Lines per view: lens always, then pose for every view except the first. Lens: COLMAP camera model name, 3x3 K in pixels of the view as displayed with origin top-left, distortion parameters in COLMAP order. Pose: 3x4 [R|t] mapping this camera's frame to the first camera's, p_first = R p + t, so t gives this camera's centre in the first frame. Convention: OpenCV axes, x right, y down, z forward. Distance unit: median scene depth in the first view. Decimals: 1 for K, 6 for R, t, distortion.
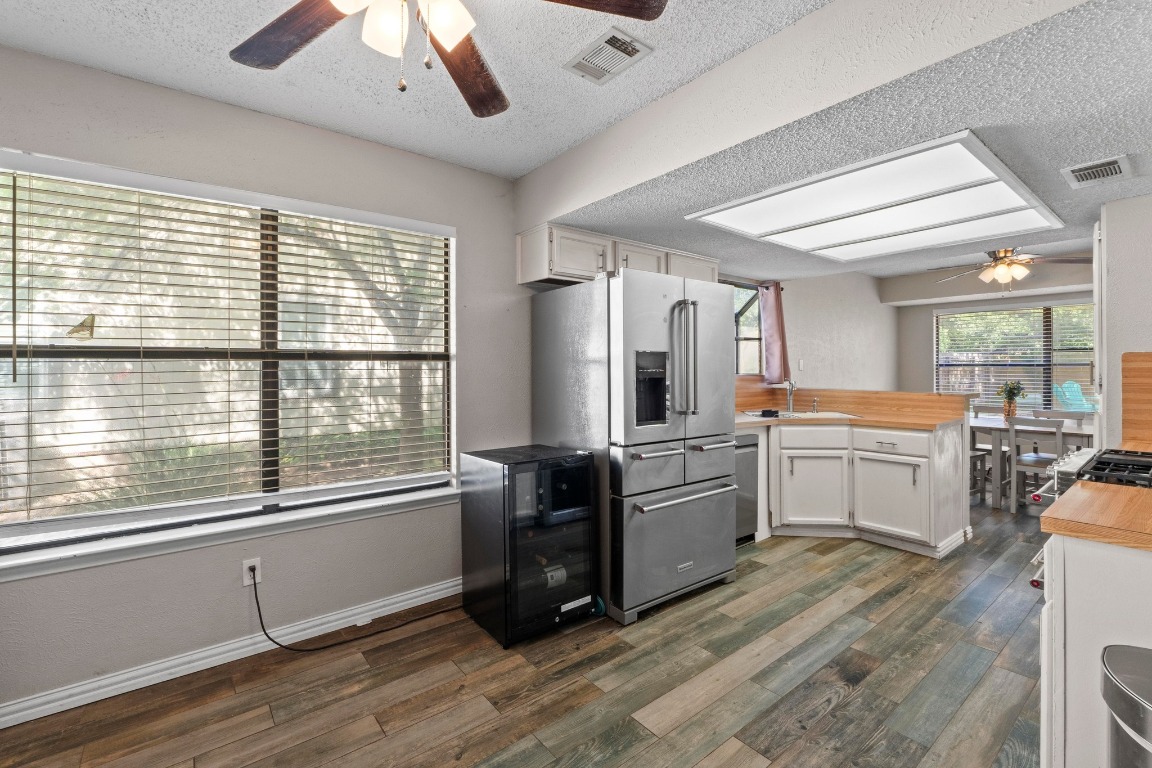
lens RADIAL K [[492.7, 0, 574.6], [0, 492.7, 373.7], [0, 0, 1]] dist [-0.002287, -0.000876]
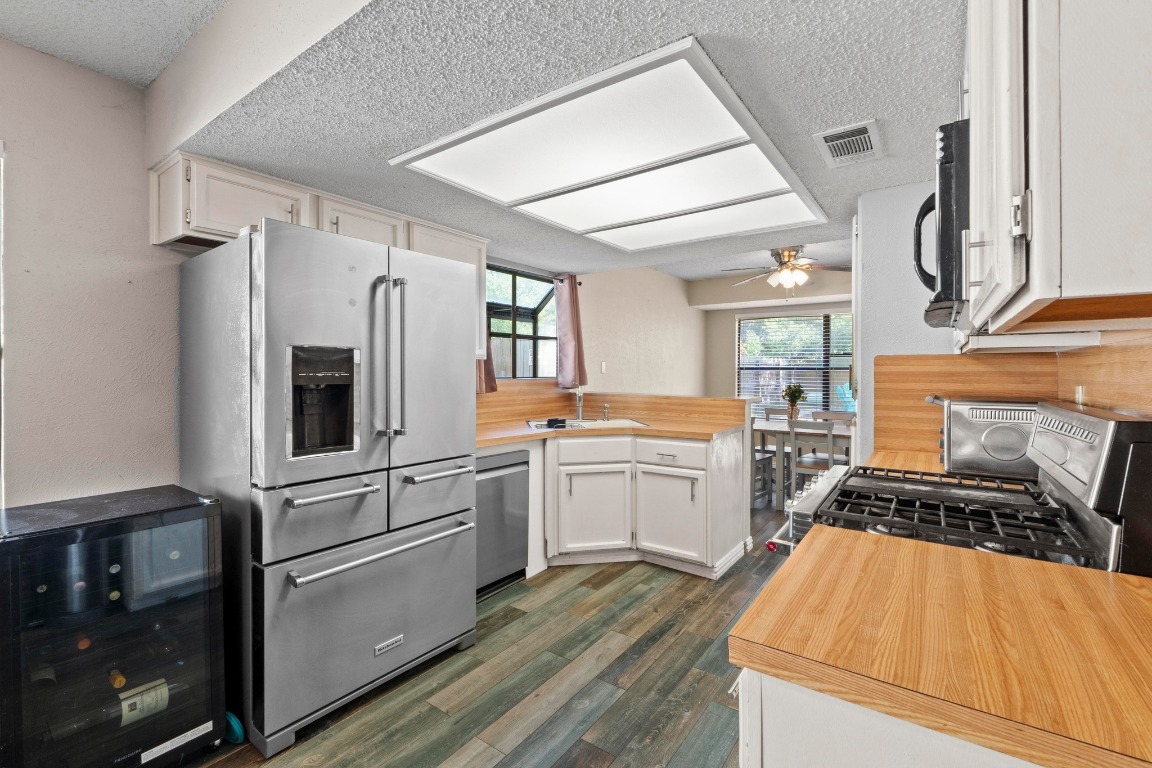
lens RADIAL K [[497.7, 0, 564.2], [0, 497.7, 380.6], [0, 0, 1]] dist [-0.001380, -0.000346]
pose [[0.965106, -0.001933, 0.261853, 0.223576], [-0.000578, 0.999955, 0.009513, -0.003265], [-0.261859, -0.009332, 0.965061, 0.180635]]
